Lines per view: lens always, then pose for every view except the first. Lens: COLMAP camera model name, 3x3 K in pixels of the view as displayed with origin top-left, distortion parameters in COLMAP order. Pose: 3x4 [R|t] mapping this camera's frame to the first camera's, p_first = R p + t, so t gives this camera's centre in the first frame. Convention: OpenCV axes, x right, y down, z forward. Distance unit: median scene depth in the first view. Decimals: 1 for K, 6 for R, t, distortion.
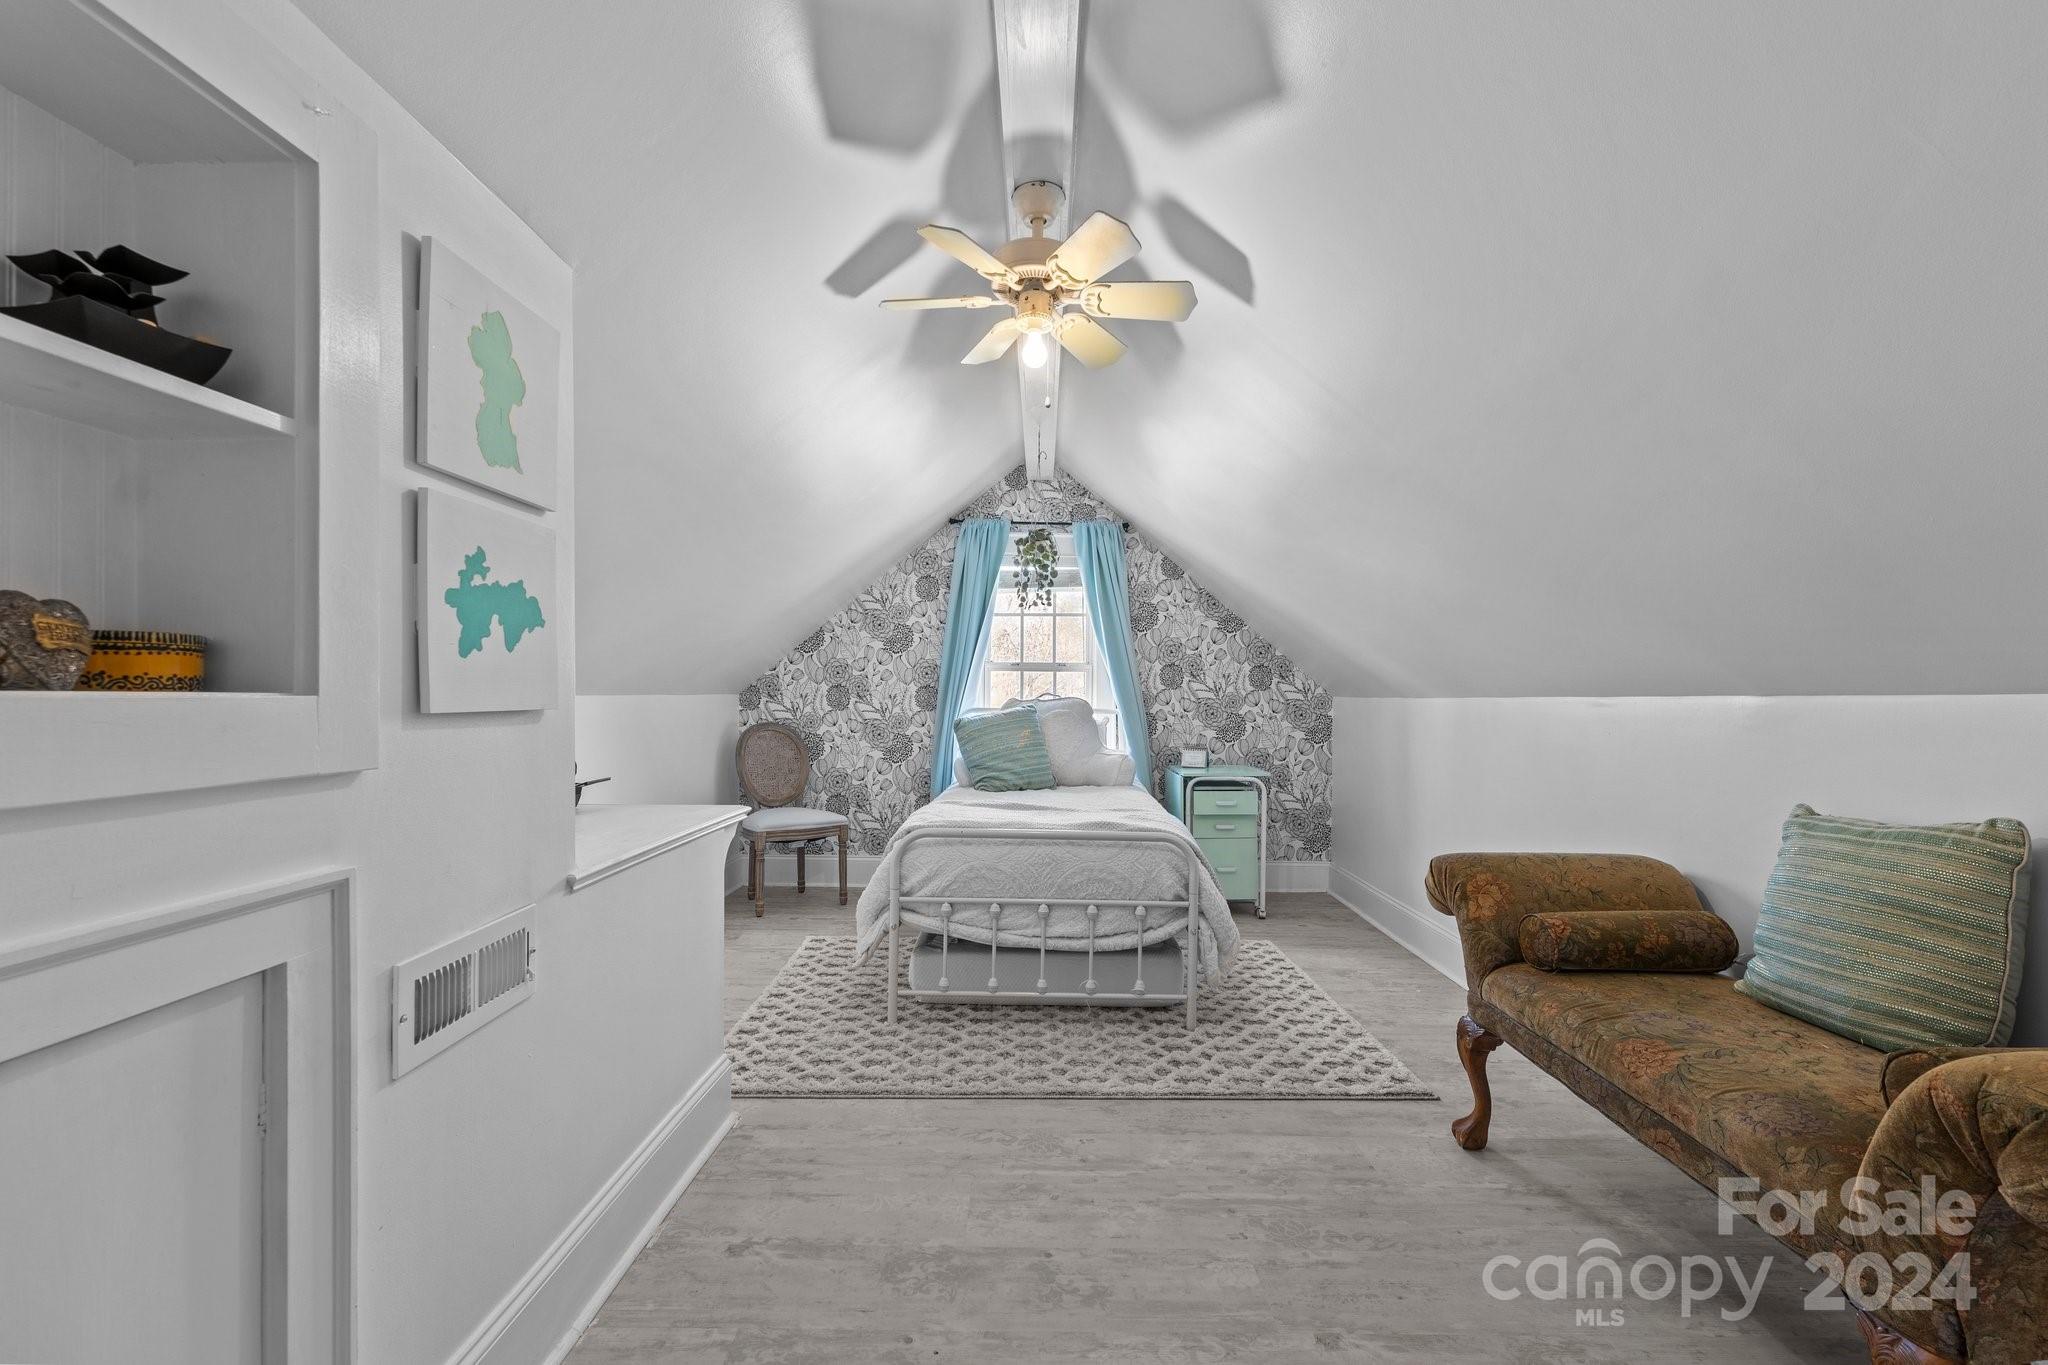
lens RADIAL K [[839.9, 0, 1023.0], [0, 839.9, 697.5], [0, 0, 1]] dist [0.003596, -0.000702]
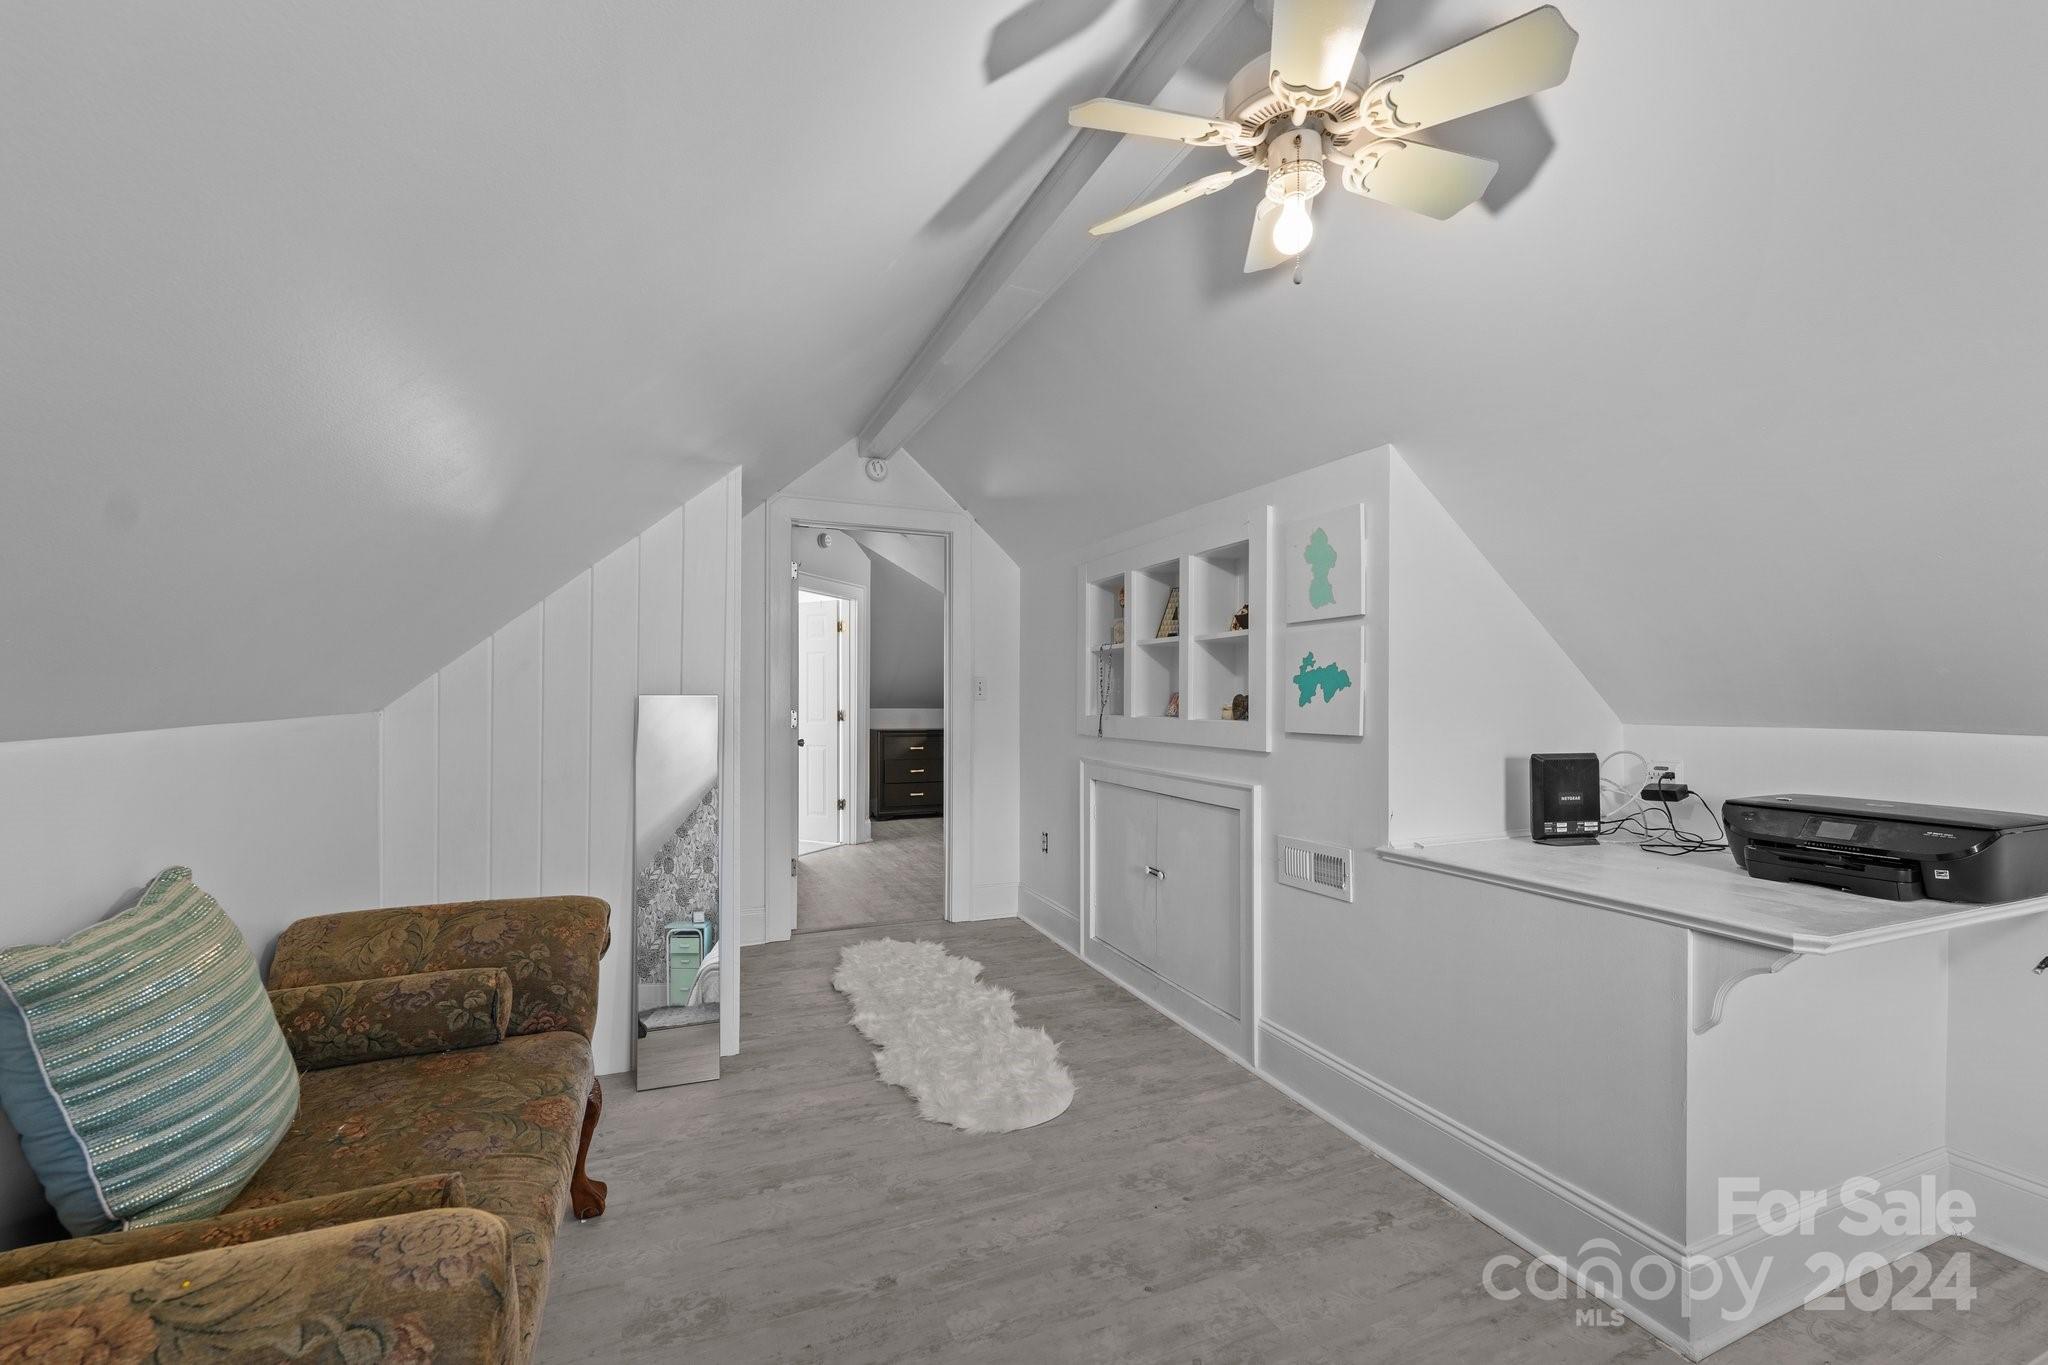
lens RADIAL K [[839.9, 0, 1017.7], [0, 839.9, 697.4], [0, 0, 1]] dist [0.003596, -0.000702]
pose [[-0.918522, -0.010964, -0.395218, 0.421698], [-0.011499, 0.999933, -0.001014, -0.030981], [0.395203, 0.003613, -0.918587, 1.355669]]
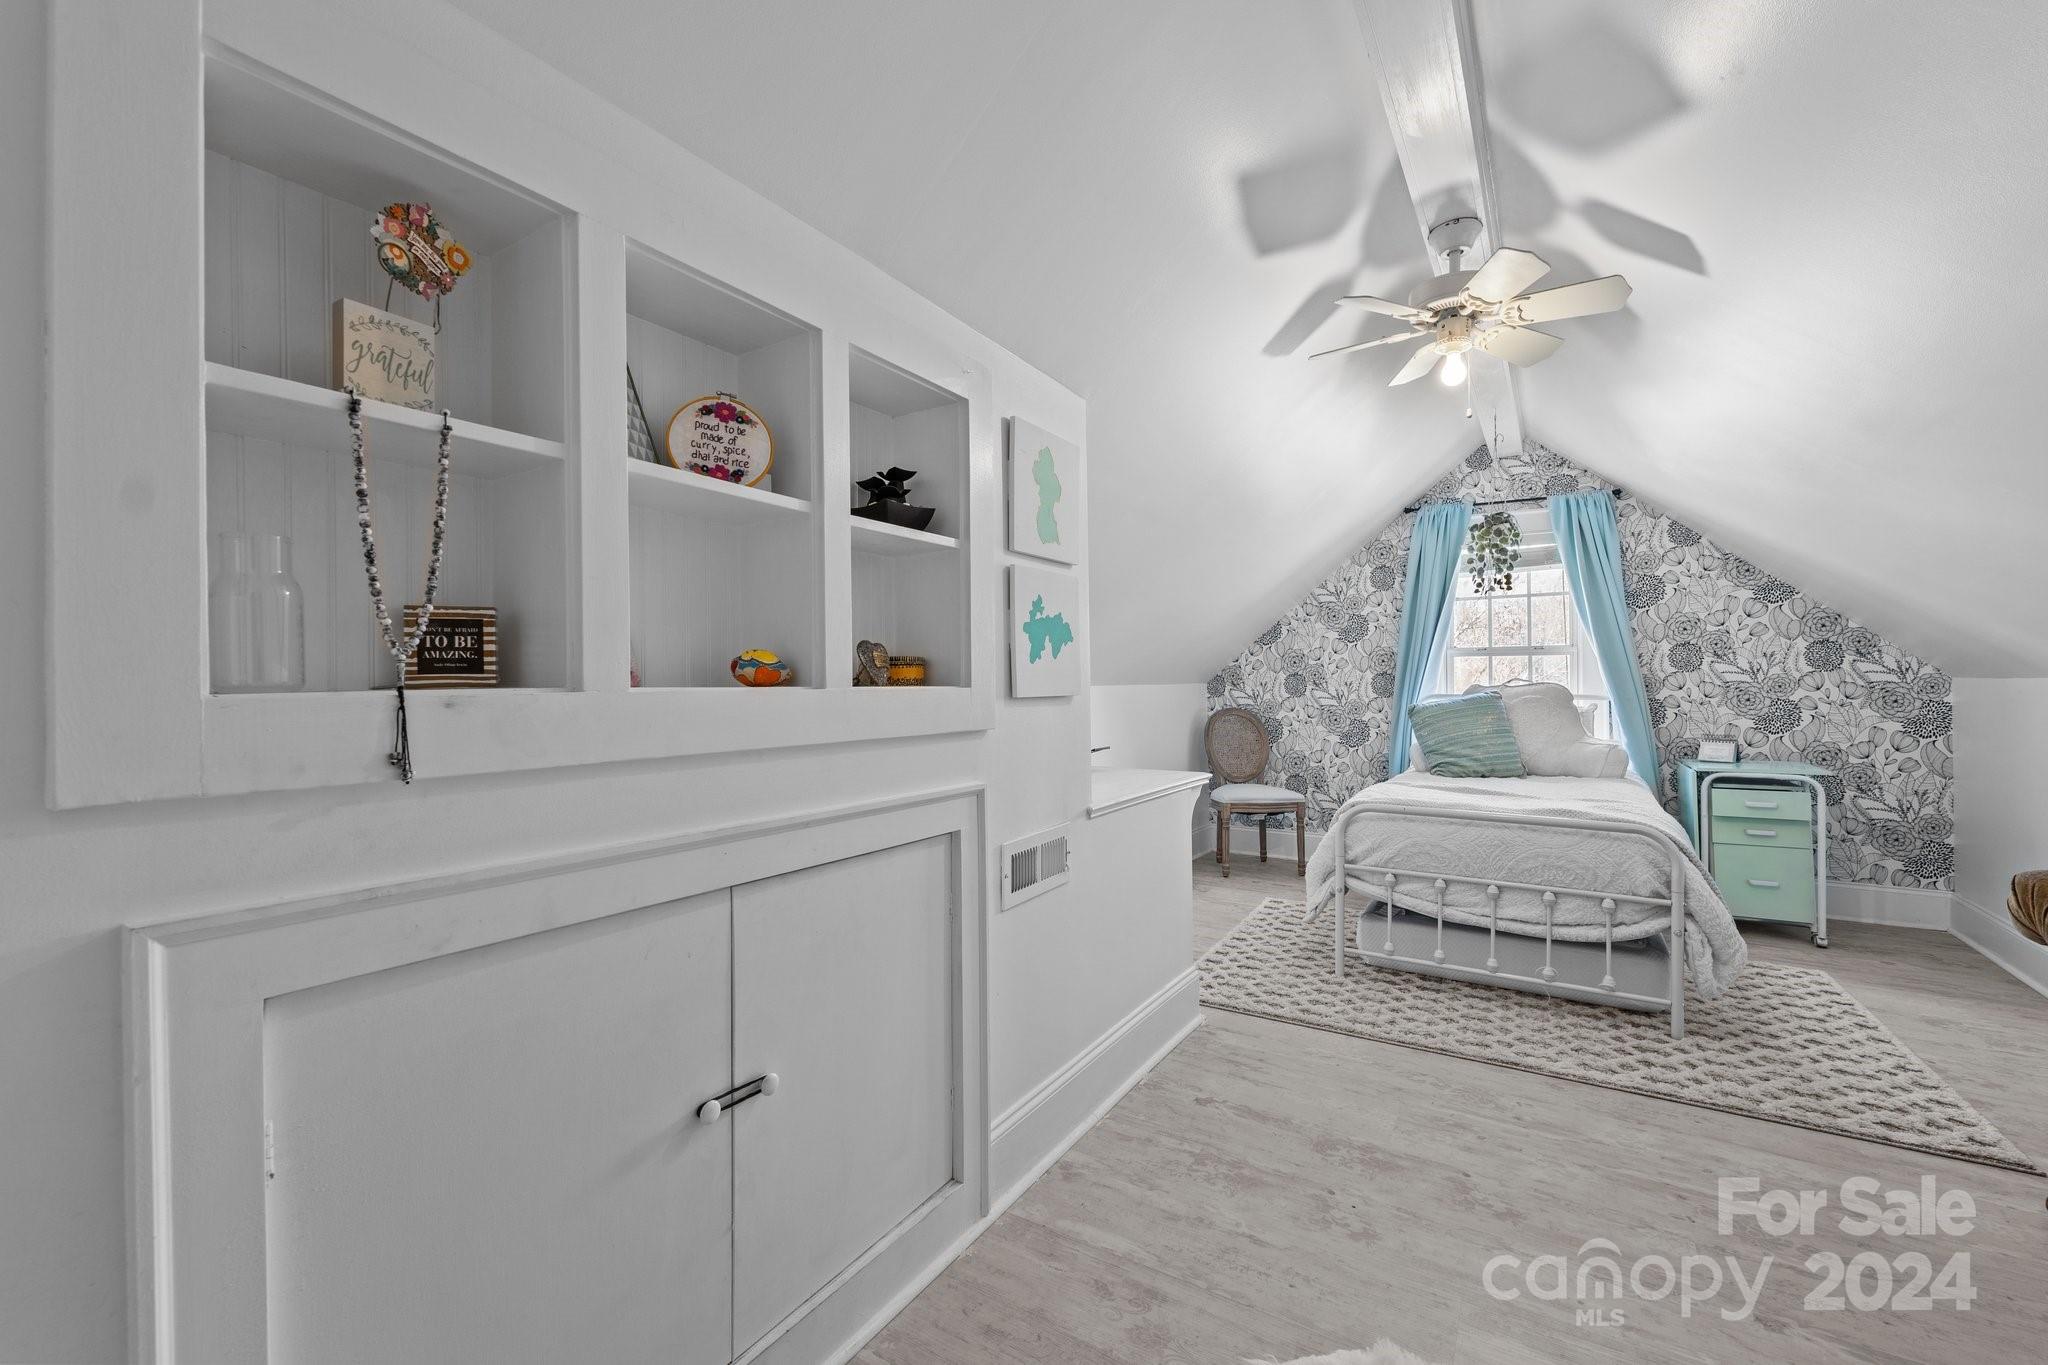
lens RADIAL K [[839.9, 0, 1022.1], [0, 839.9, 675.4], [0, 0, 1]] dist [0.003596, -0.000702]
pose [[0.852210, -0.016191, -0.522949, 0.089863], [0.009952, 0.999842, -0.014737, -0.000312], [0.523105, 0.007355, 0.852236, -0.209020]]
